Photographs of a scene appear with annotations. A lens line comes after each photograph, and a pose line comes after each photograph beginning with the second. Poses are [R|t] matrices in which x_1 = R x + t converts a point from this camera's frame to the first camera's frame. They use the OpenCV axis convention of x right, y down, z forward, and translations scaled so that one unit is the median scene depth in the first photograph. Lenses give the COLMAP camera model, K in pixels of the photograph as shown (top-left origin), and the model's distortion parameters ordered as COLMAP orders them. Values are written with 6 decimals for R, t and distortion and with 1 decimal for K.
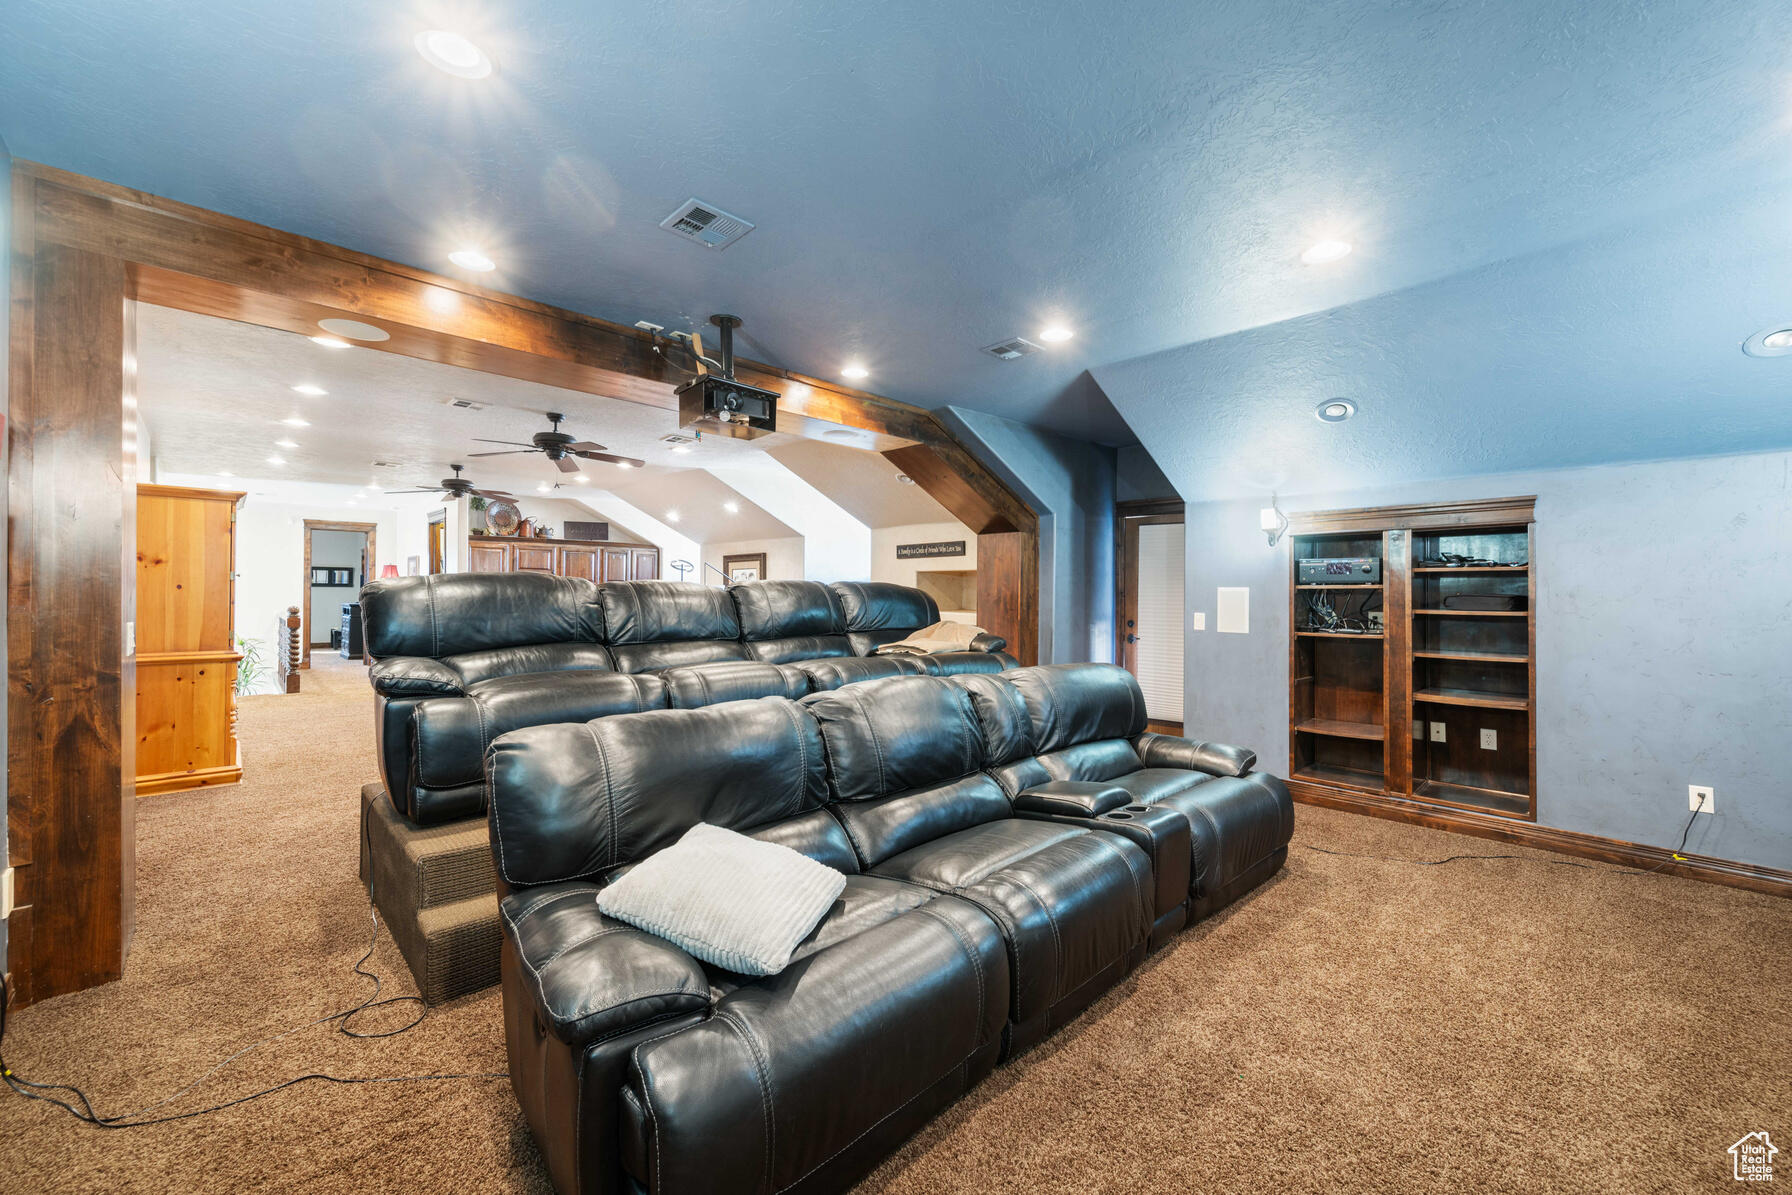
lens RADIAL K [[708.2, 0, 894.2], [0, 708.2, 591.3], [0, 0, 1]] dist [-0.001306, 0.000379]
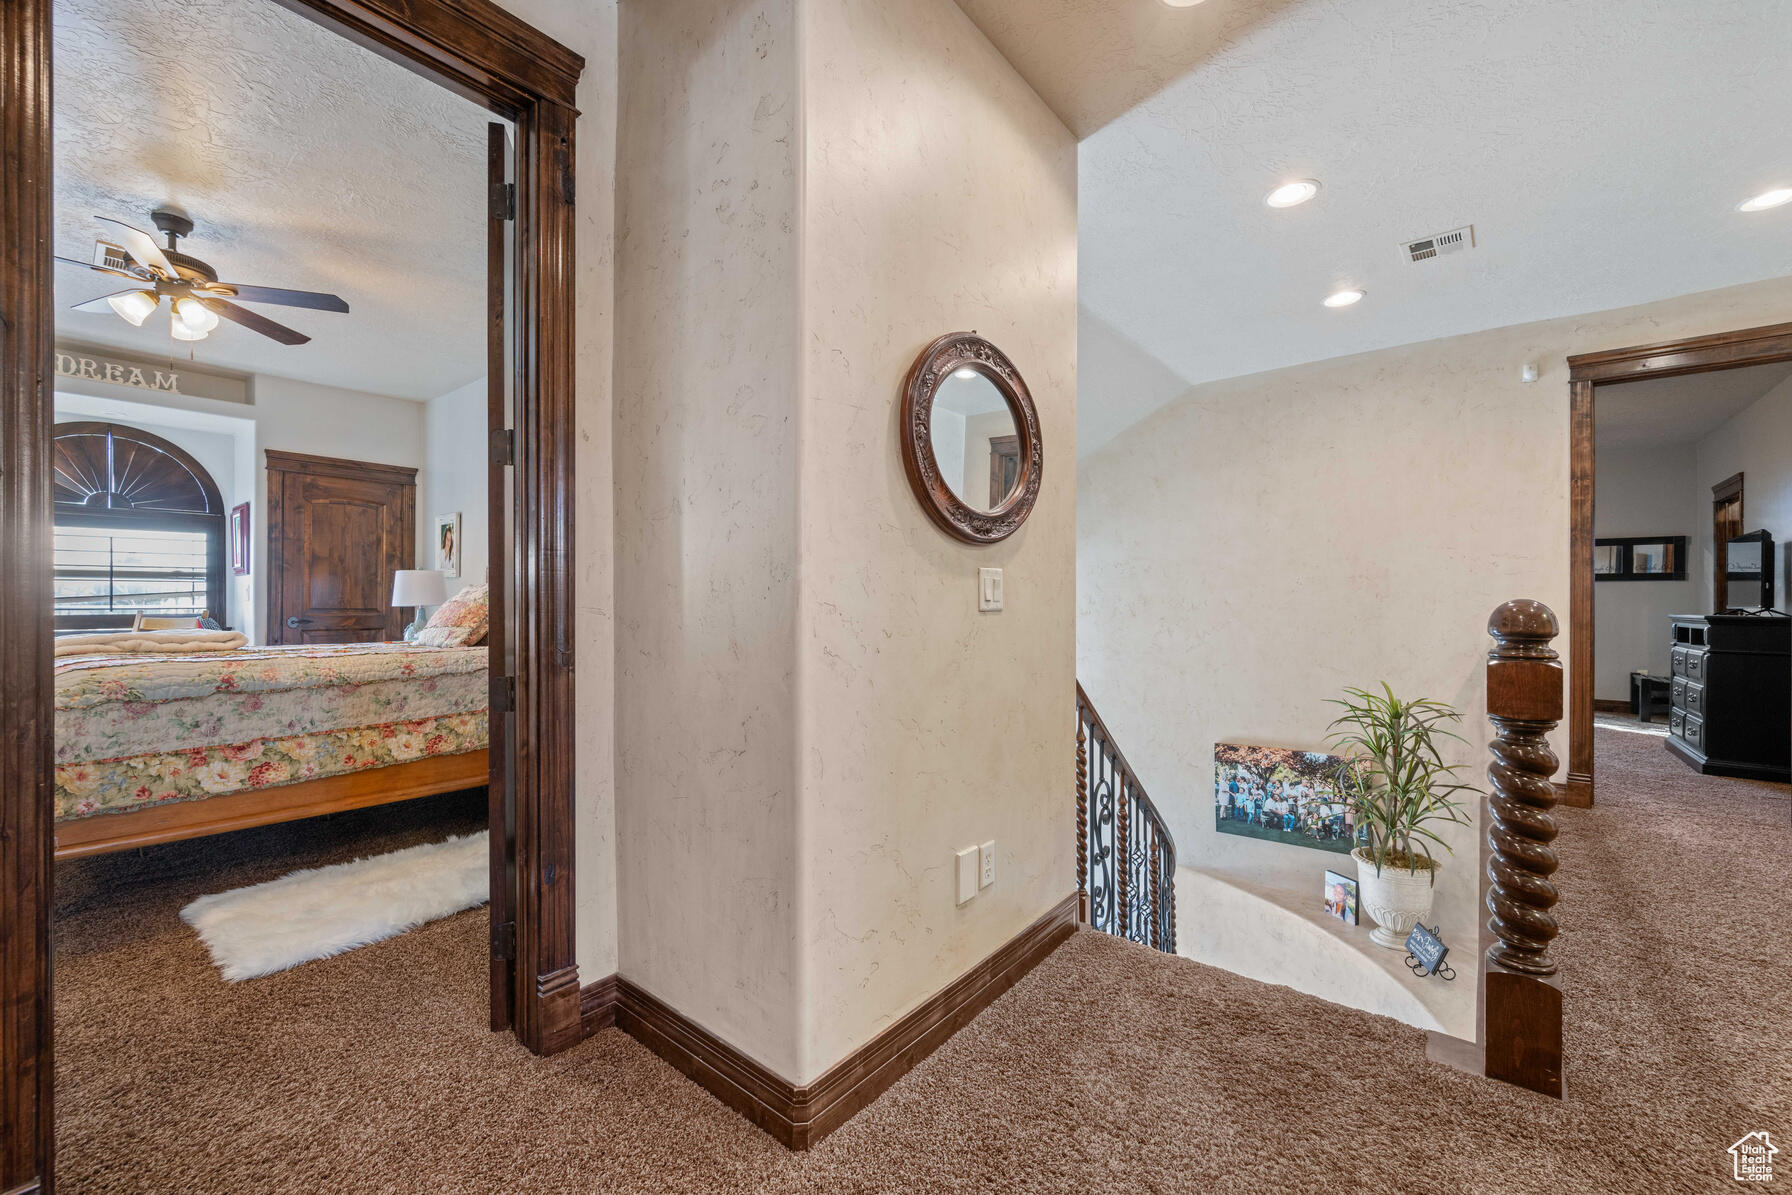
lens RADIAL K [[708.2, 0, 882.1], [0, 708.2, 599.5], [0, 0, 1]] dist [-0.001306, 0.000379]
pose [[0.106368, -0.001628, -0.994325, -0.409286], [0.008647, 0.999962, -0.000712, 0.005713], [0.994289, -0.008522, 0.106378, 0.488891]]
